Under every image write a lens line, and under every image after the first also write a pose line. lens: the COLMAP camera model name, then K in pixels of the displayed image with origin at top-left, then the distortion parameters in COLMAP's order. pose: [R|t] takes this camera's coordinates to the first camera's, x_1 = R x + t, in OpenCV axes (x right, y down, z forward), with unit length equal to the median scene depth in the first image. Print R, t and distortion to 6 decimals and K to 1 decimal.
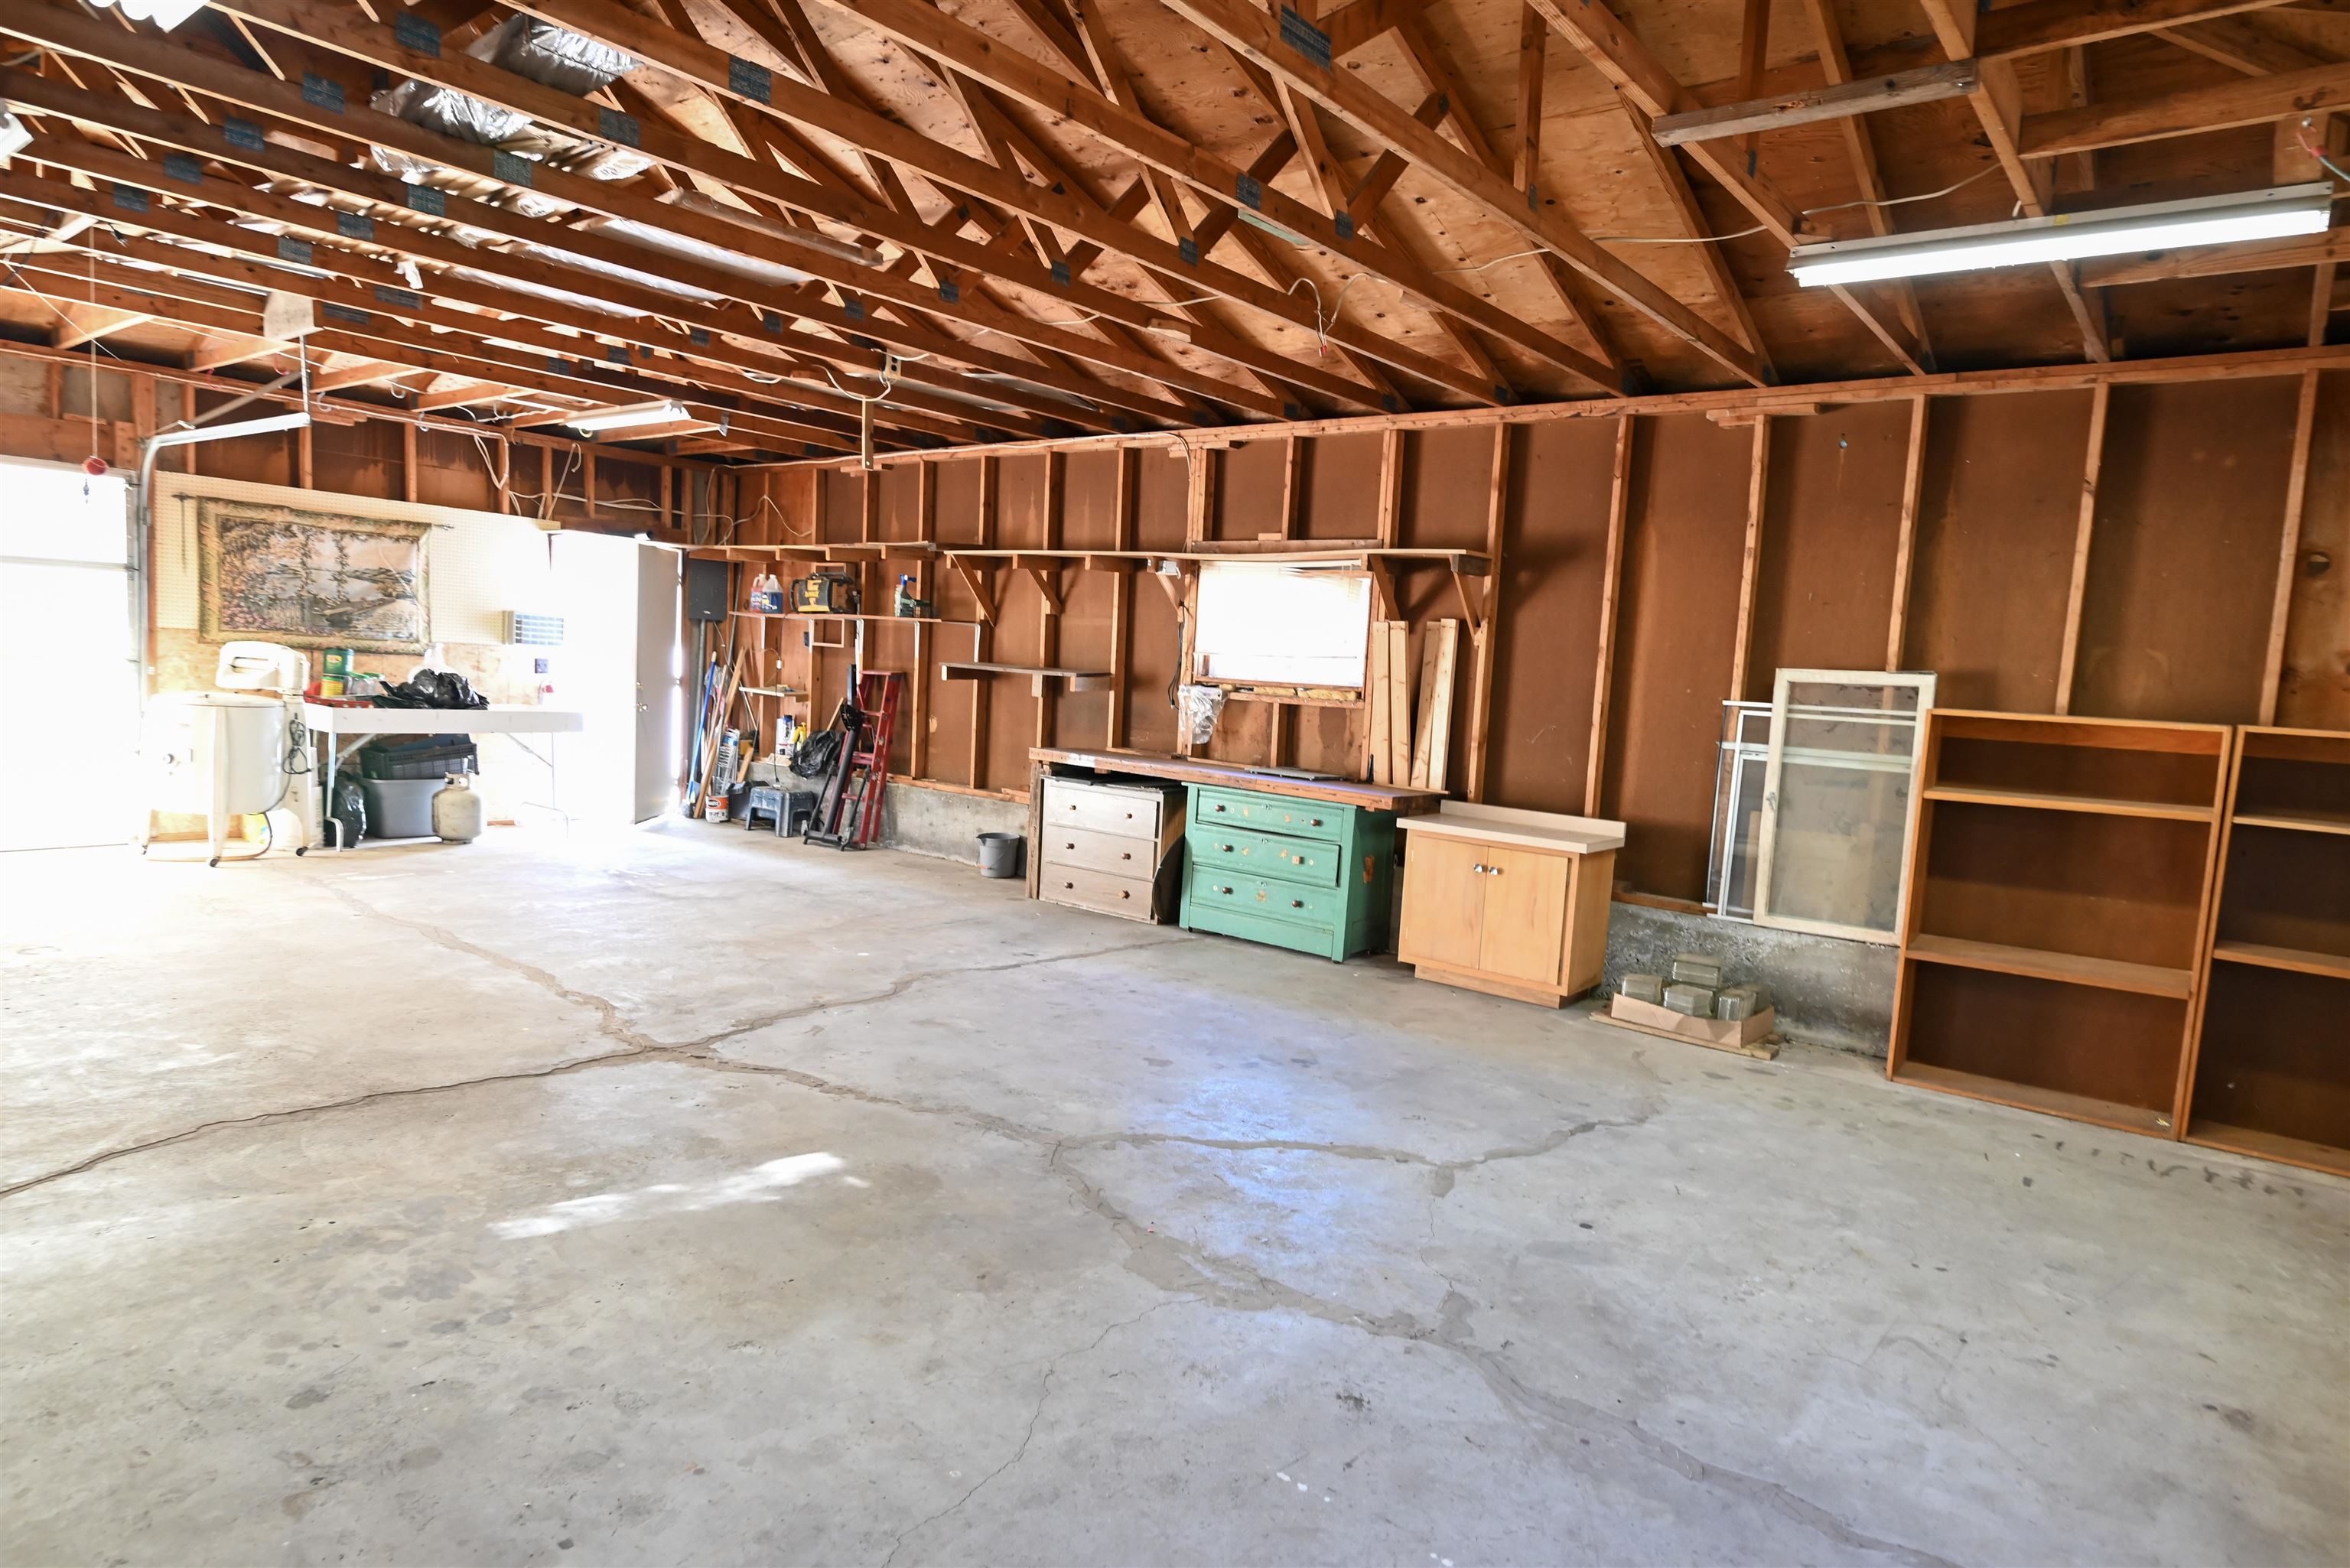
lens RADIAL K [[1340.6, 0, 1183.2], [0, 1340.6, 792.1], [0, 0, 1]] dist [0.001280, -0.000345]
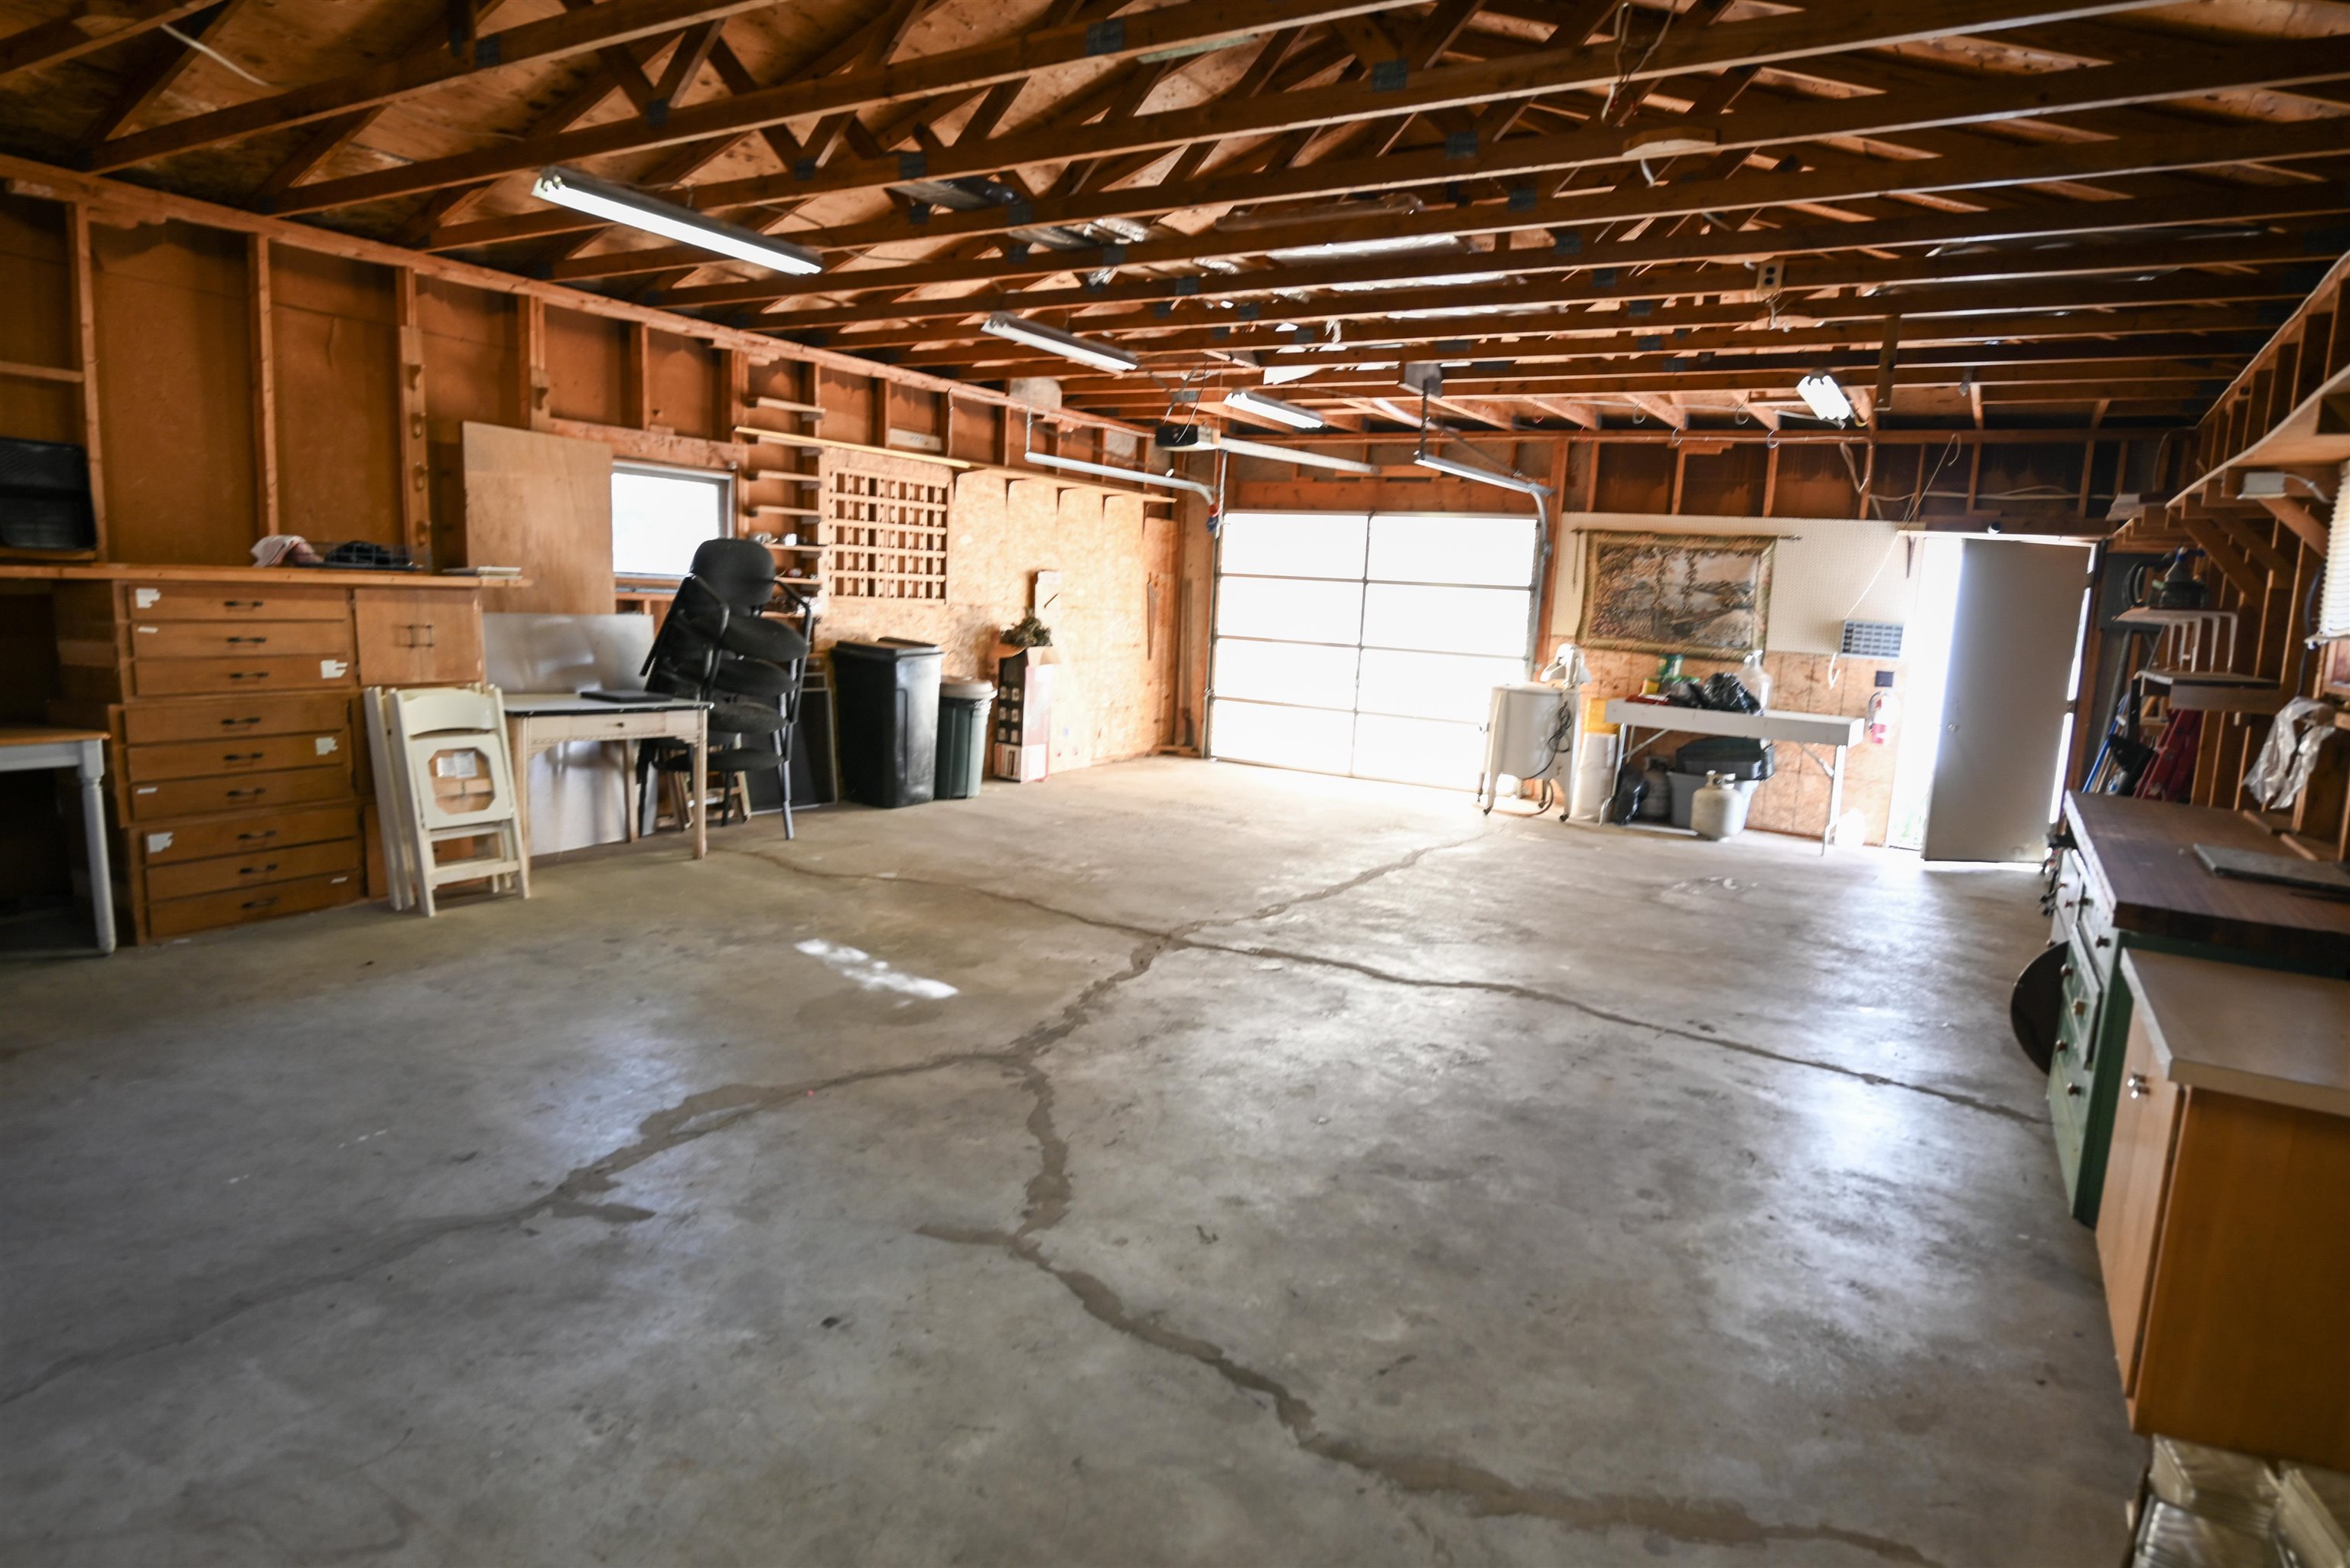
lens RADIAL K [[1340.6, 0, 1179.1], [0, 1340.6, 779.2], [0, 0, 1]] dist [0.001280, -0.000345]
pose [[0.132483, 0.084762, -0.987554, 0.461256], [-0.146141, 0.987118, 0.065120, -0.017069], [0.980352, 0.135695, 0.143164, 0.475467]]
